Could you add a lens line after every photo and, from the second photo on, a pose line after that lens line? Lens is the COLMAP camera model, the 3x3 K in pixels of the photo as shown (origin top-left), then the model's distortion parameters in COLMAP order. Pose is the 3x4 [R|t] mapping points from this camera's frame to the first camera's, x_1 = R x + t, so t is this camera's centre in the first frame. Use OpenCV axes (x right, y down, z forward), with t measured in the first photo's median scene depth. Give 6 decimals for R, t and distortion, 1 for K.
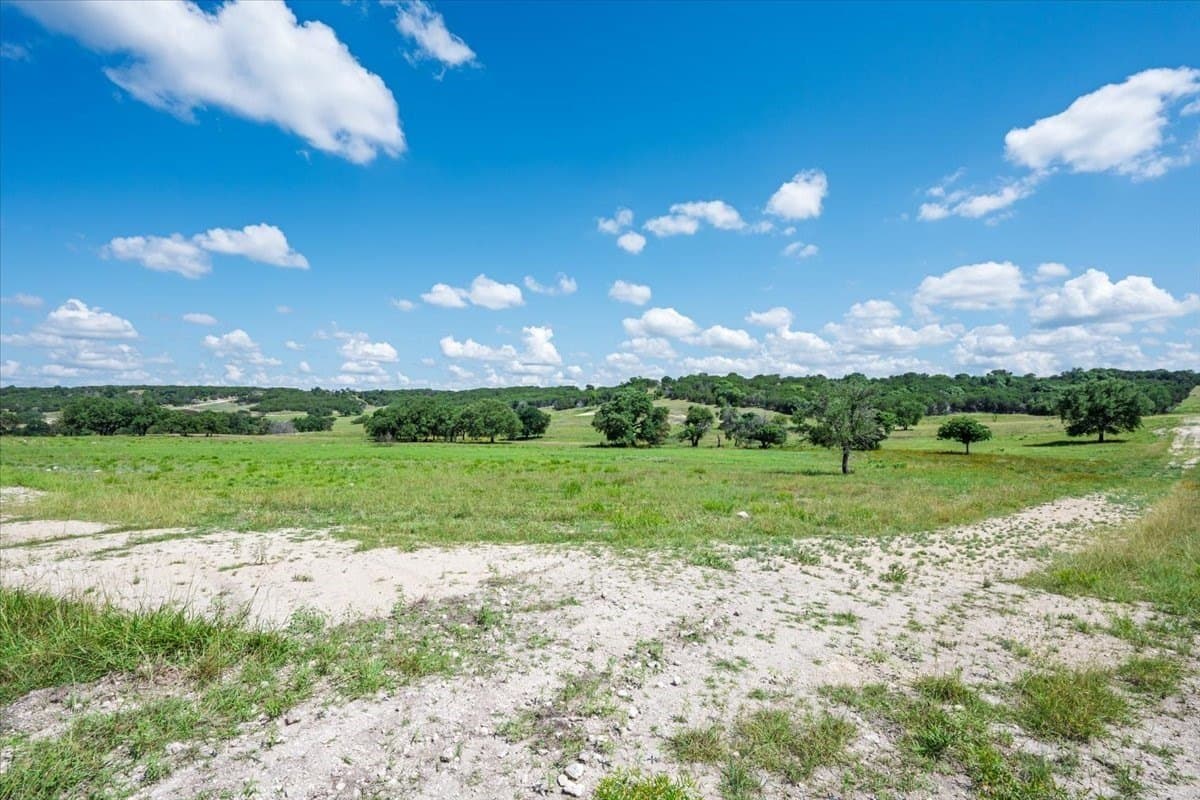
lens RADIAL K [[687.4, 0, 600.0], [0, 687.4, 400.0], [0, 0, 1]] dist [-0.020192, -0.000251]
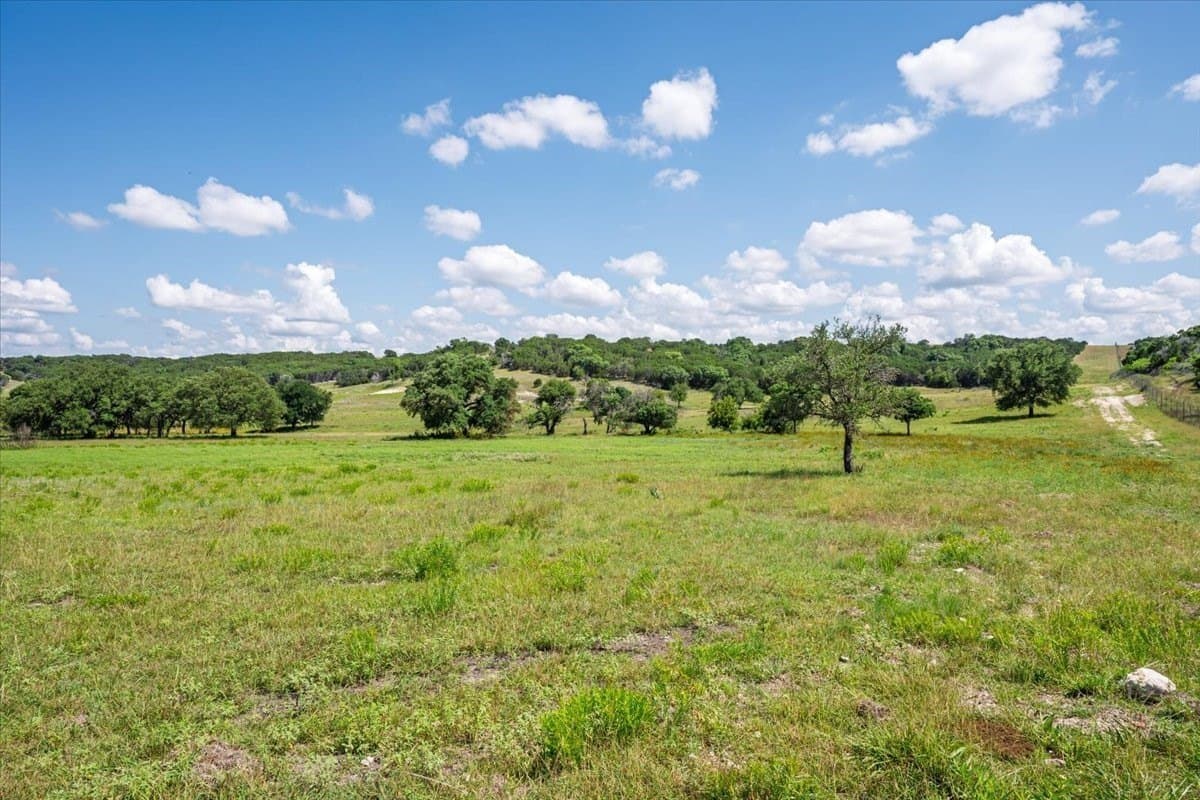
lens RADIAL K [[687.4, 0, 600.0], [0, 687.4, 400.0], [0, 0, 1]] dist [-0.020192, -0.000251]
pose [[0.951145, -0.011469, 0.308532, -0.030751], [0.005693, 0.999791, 0.019616, 0.017893], [-0.308692, -0.016902, 0.951012, 0.299485]]
